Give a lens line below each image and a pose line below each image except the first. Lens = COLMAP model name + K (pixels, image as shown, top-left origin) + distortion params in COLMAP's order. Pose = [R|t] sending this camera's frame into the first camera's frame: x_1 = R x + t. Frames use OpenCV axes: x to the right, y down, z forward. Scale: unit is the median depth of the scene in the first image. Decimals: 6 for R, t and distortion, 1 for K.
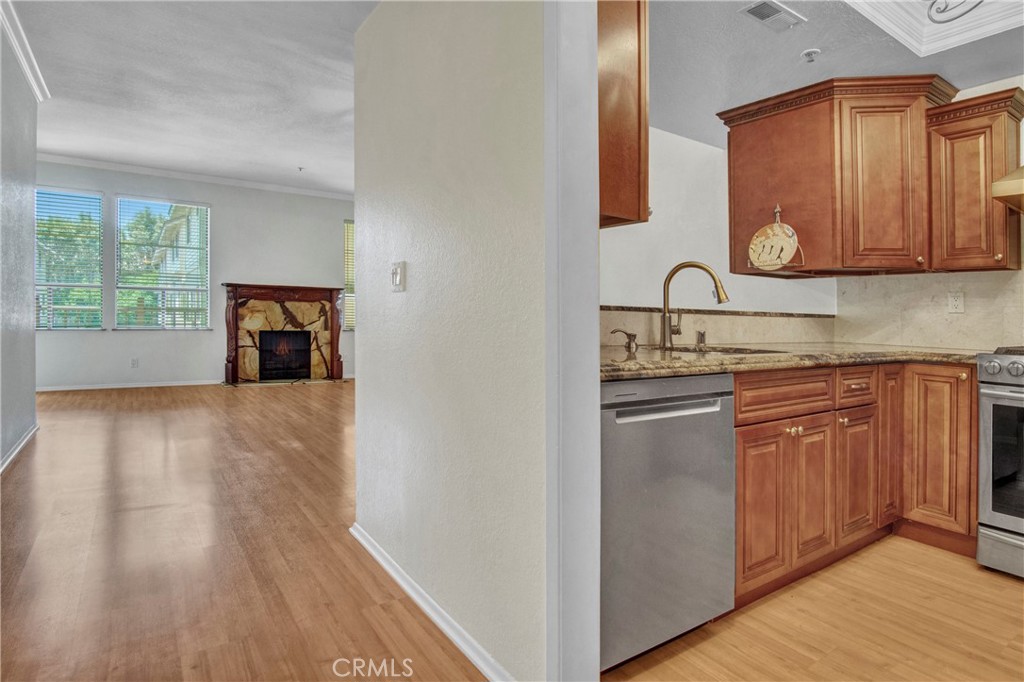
lens RADIAL K [[554.5, 0, 517.7], [0, 554.5, 305.9], [0, 0, 1]] dist [-0.025188, 0.002545]
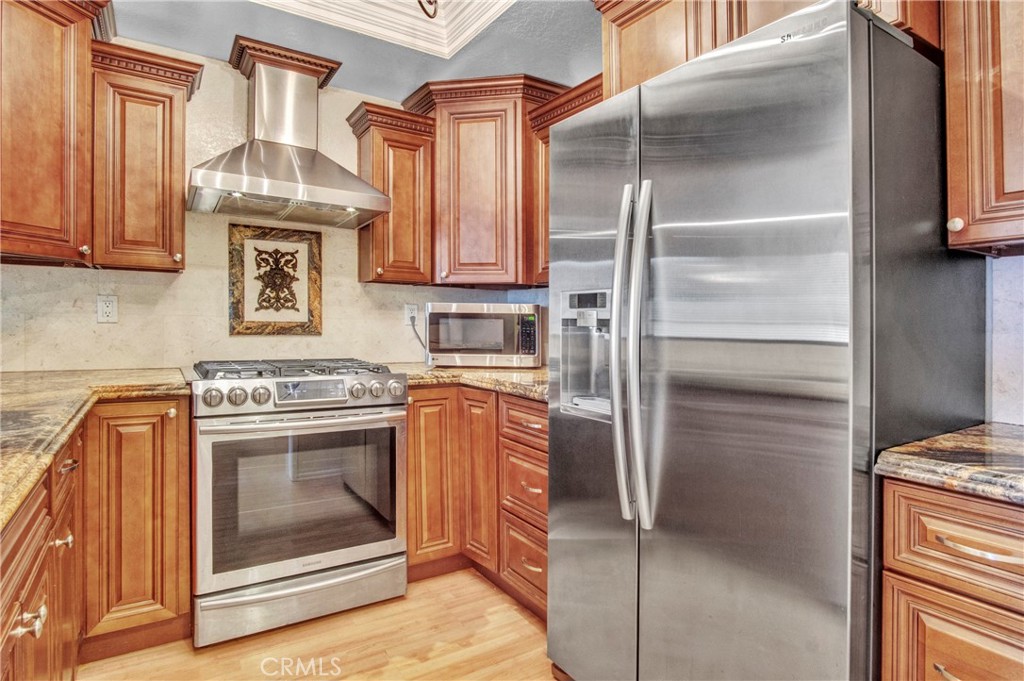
lens RADIAL K [[554.5, 0, 517.7], [0, 554.5, 305.4], [0, 0, 1]] dist [-0.025188, 0.002545]
pose [[0.022414, 0.002432, 0.999746, 0.051565], [-0.031401, 0.999505, -0.001728, -0.029421], [-0.999255, -0.031355, 0.022480, 0.429759]]
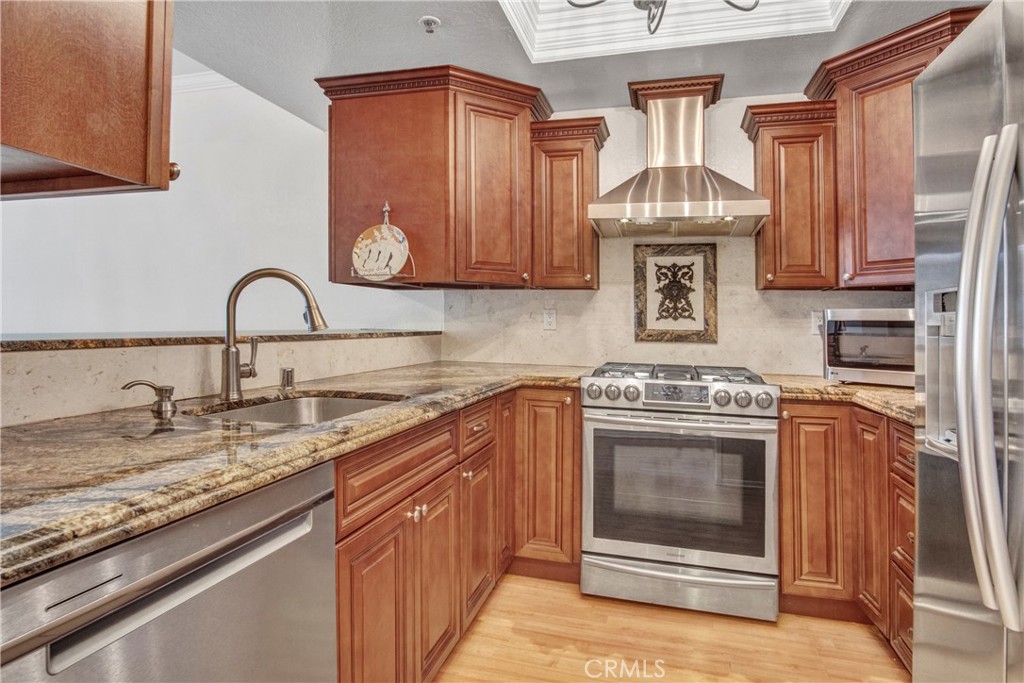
lens RADIAL K [[556.1, 0, 515.2], [0, 556.1, 310.3], [0, 0, 1]] dist [-0.029758, 0.000446]
pose [[0.770768, 0.002529, 0.637111, 0.099200], [-0.008235, 0.999948, 0.005993, -0.030563], [-0.637063, -0.009866, 0.770749, 0.257274]]
